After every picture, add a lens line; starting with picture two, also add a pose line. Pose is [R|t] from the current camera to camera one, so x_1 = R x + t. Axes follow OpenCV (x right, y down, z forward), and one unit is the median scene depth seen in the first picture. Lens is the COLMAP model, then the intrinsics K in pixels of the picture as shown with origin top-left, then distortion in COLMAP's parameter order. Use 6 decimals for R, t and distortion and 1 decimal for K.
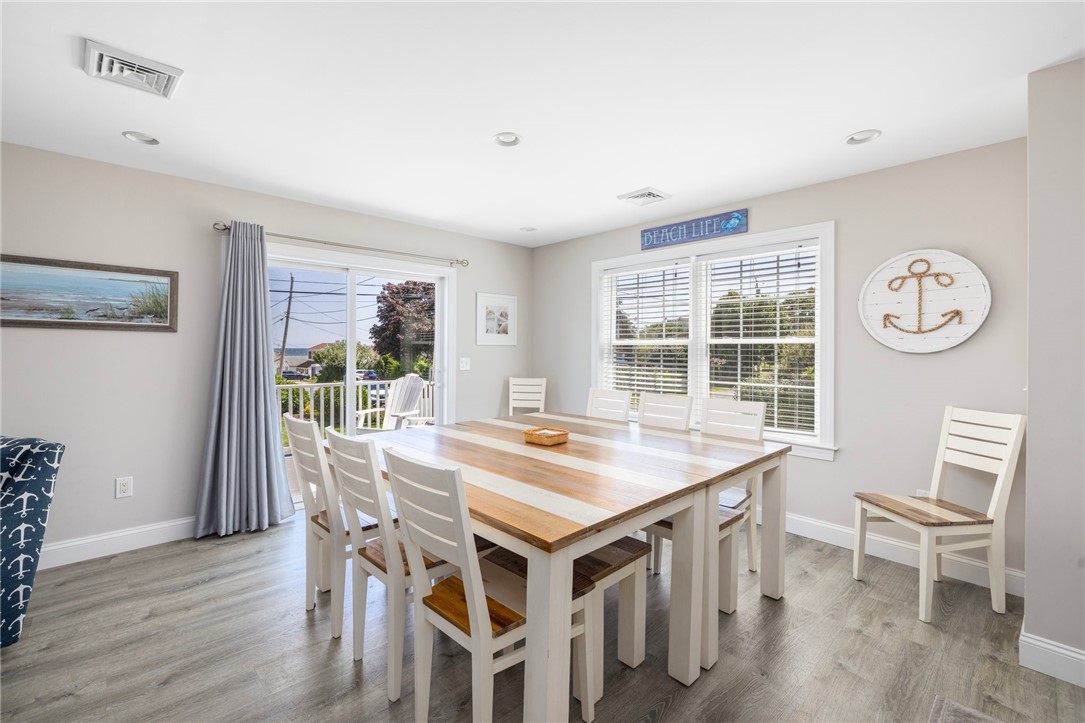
lens RADIAL K [[467.5, 0, 538.8], [0, 467.5, 345.4], [0, 0, 1]] dist [0.001181, 0.000029]
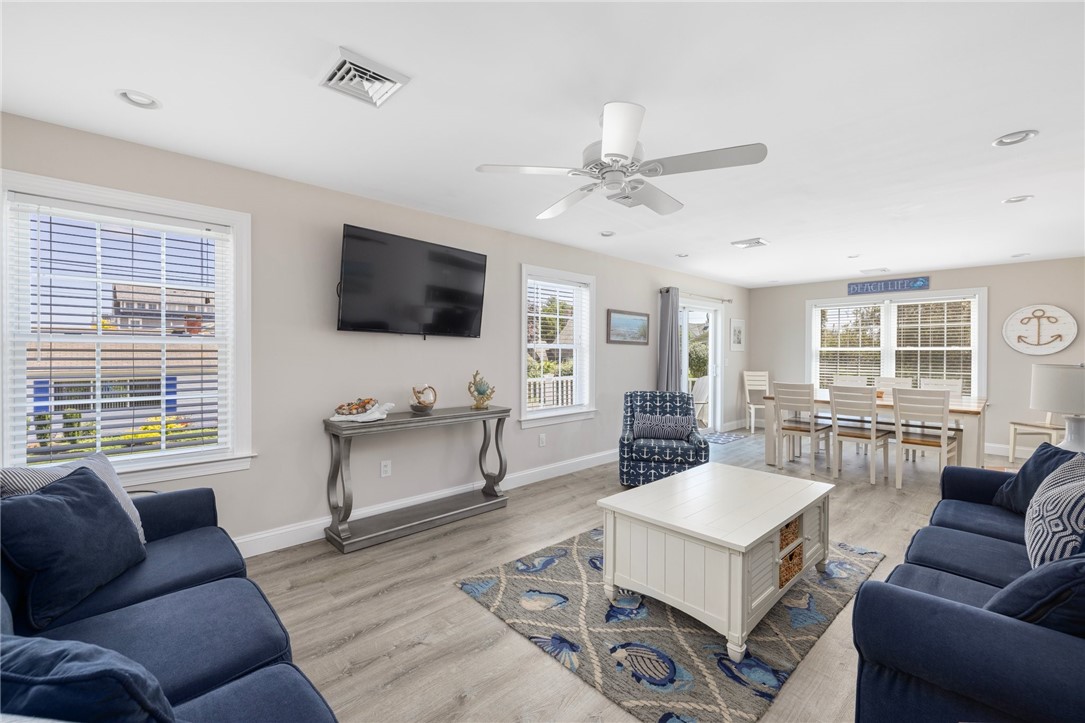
lens RADIAL K [[457.7, 0, 534.2], [0, 457.7, 351.1], [0, 0, 1]] dist [0.001043, -0.000198]
pose [[0.999983, -0.001882, 0.005552, -1.061574], [0.001863, 0.999993, 0.003360, -0.008802], [-0.005559, -0.003350, 0.999979, -0.751919]]
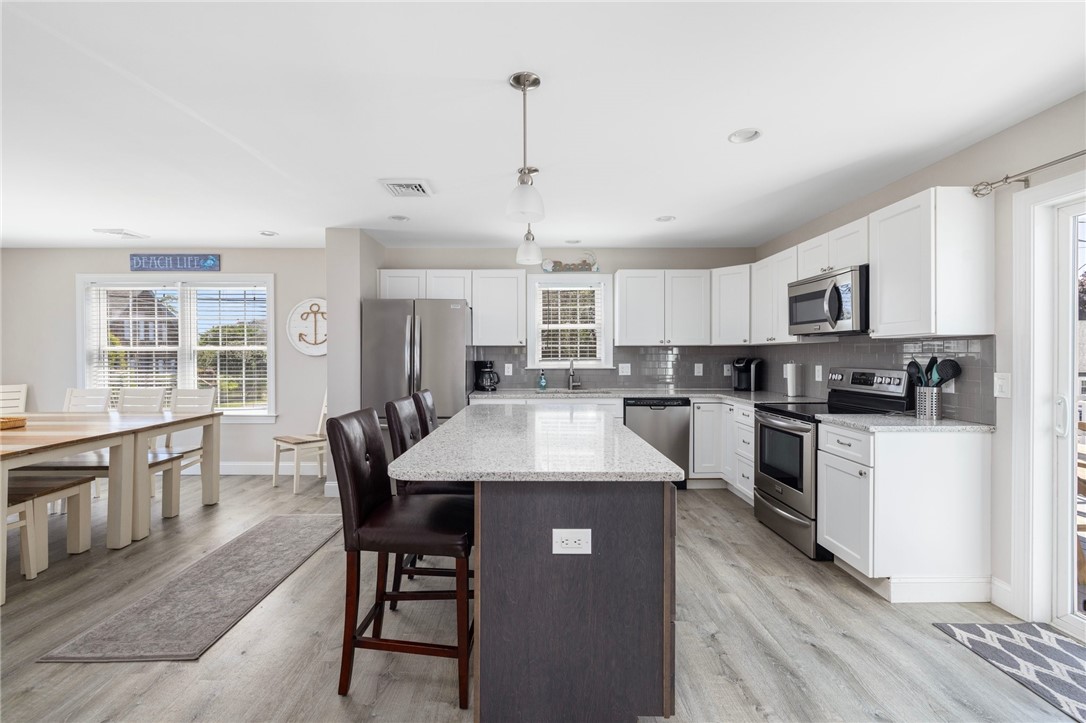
lens RADIAL K [[467.8, 0, 531.0], [0, 467.8, 360.1], [0, 0, 1]] dist [0.001507, 0.000101]
pose [[0.683628, -0.014919, 0.729678, 0.050407], [-0.000591, 0.999779, 0.020995, -0.003988], [-0.729830, -0.014784, 0.683468, -0.627481]]
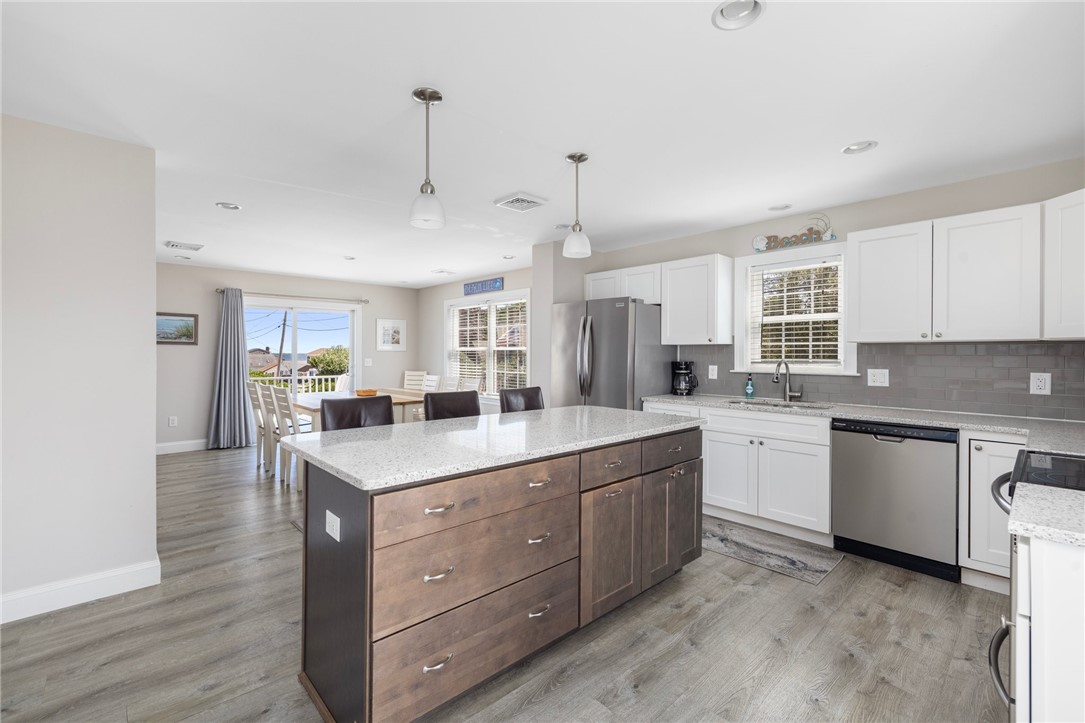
lens RADIAL K [[468.6, 0, 538.0], [0, 468.6, 354.4], [0, 0, 1]] dist [0.001455, 0.000094]
pose [[0.999985, -0.001752, -0.005209, 0.568208], [0.001800, 0.999957, 0.009110, -0.003423], [0.005192, -0.009119, 0.999945, -0.821169]]
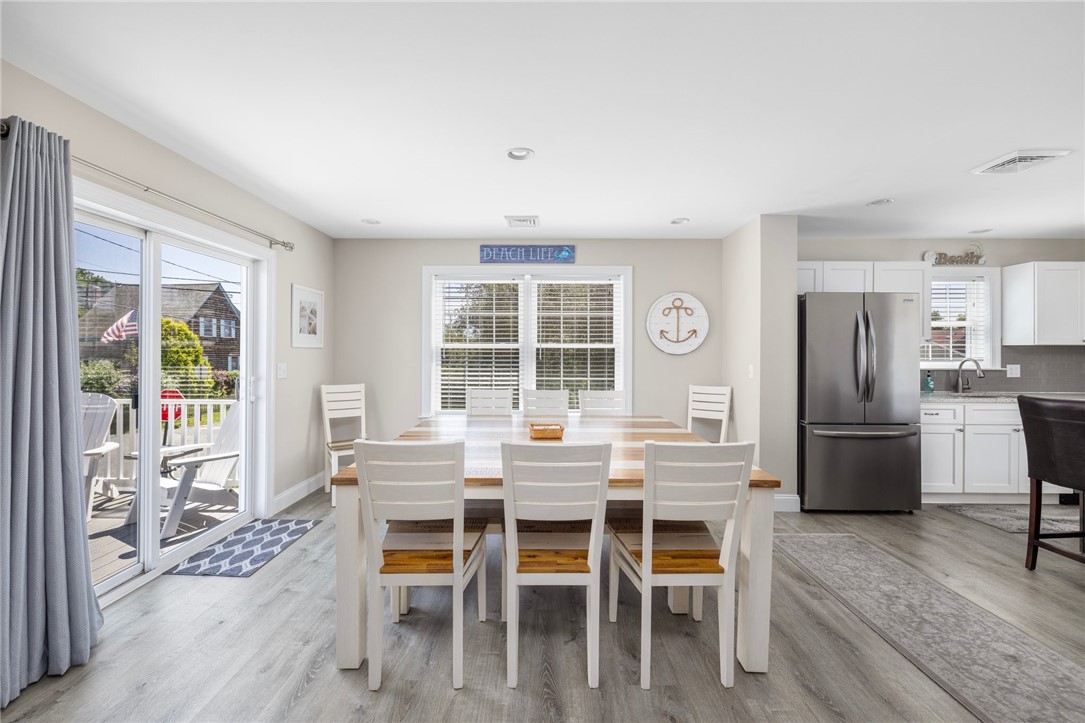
lens RADIAL K [[457.7, 0, 534.2], [0, 457.7, 351.1], [0, 0, 1]] dist [0.001043, -0.000198]
pose [[0.696346, -0.000656, 0.717706, -0.535433], [-0.005292, 0.999968, 0.006048, -0.001980], [-0.717687, -0.008010, 0.696320, 0.172888]]
